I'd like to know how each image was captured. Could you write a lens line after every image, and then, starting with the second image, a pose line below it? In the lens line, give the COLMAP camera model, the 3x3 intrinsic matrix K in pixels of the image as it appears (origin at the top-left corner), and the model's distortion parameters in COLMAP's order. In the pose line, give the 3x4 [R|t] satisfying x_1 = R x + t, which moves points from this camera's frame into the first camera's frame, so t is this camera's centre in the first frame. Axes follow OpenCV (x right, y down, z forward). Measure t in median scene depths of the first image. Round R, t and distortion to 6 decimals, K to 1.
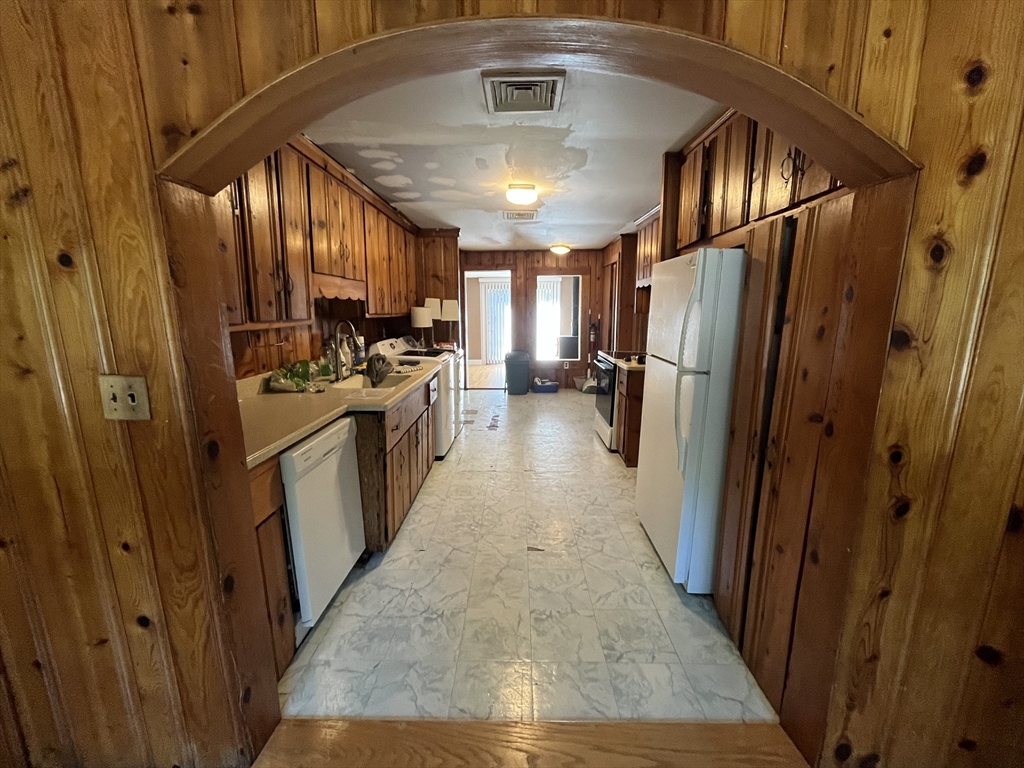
lens RADIAL K [[412.9, 0, 511.1], [0, 412.9, 383.5], [0, 0, 1]] dist [-0.002566, 0.000056]
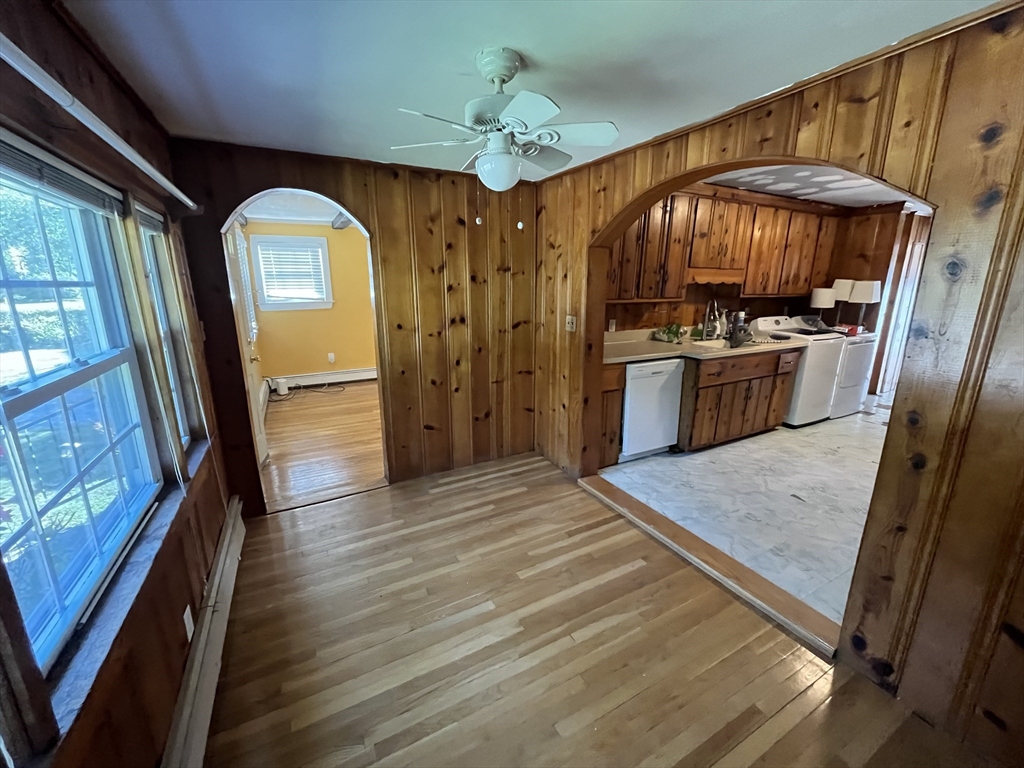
lens RADIAL K [[412.9, 0, 514.2], [0, 412.9, 381.8], [0, 0, 1]] dist [-0.002566, 0.000056]
pose [[0.488349, 0.210795, -0.846806, 0.777329], [-0.161187, 0.975478, 0.149870, 0.036136], [0.857633, 0.063306, 0.510351, -0.438983]]
